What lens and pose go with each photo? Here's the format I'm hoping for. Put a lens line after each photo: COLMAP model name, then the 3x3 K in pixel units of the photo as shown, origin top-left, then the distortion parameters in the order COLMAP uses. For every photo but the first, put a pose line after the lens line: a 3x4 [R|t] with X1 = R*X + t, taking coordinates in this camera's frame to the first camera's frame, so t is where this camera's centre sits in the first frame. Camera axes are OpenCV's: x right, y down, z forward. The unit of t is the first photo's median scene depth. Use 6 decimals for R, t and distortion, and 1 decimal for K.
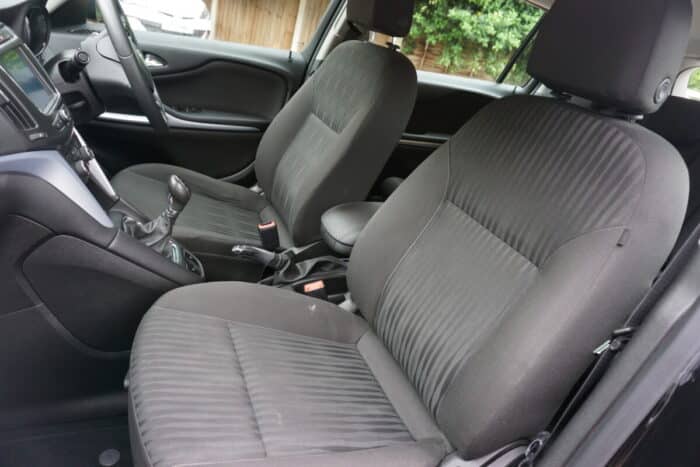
lens RADIAL K [[472.7, 0, 348.7], [0, 472.7, 233.7], [0, 0, 1]] dist [-0.031261, 0.029572]
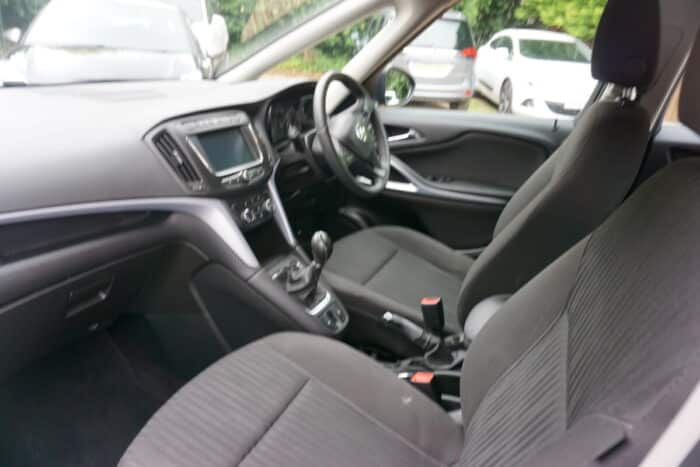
lens RADIAL K [[472.7, 0, 350.3], [0, 472.7, 234.0], [0, 0, 1]] dist [-0.031261, 0.029572]
pose [[0.672418, 0.112023, -0.731646, 0.404715], [-0.225411, 0.972520, -0.058260, -0.058639], [0.705014, 0.204096, 0.679191, 0.250324]]
